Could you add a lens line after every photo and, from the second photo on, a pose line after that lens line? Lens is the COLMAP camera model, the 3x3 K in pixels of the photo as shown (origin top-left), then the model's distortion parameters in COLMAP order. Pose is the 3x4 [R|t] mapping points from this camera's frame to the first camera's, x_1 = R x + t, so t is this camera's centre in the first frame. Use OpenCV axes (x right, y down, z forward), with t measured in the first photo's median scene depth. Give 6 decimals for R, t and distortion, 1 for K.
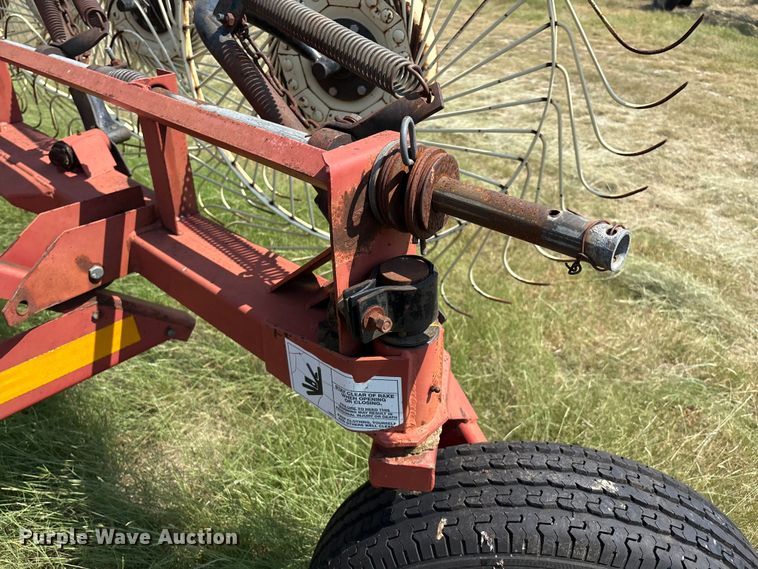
lens RADIAL K [[565.3, 0, 375.3], [0, 565.3, 284.4], [0, 0, 1]] dist [0.015711, -0.022754]
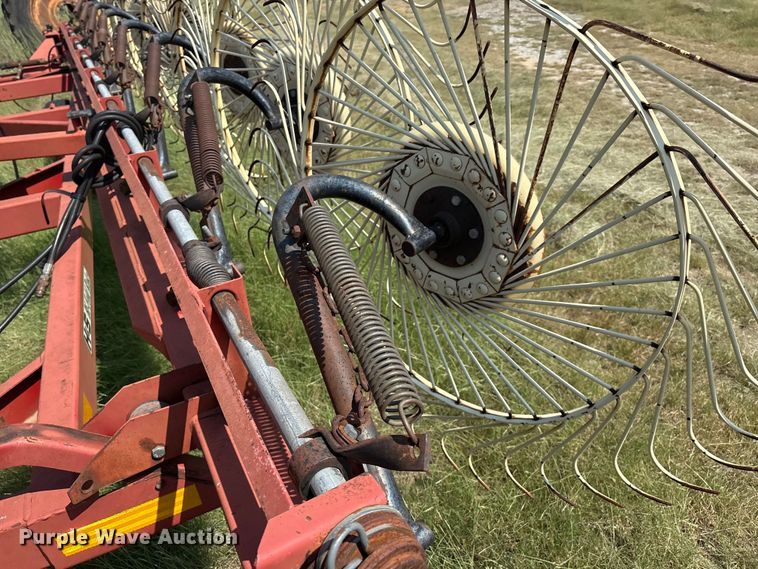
lens RADIAL K [[565.3, 0, 378.7], [0, 565.3, 284.0], [0, 0, 1]] dist [0.015711, -0.022754]
pose [[0.940603, 0.118639, -0.318104, 0.180869], [-0.121290, 0.992550, 0.011536, -0.369918], [0.317102, 0.027732, 0.947986, 0.111645]]
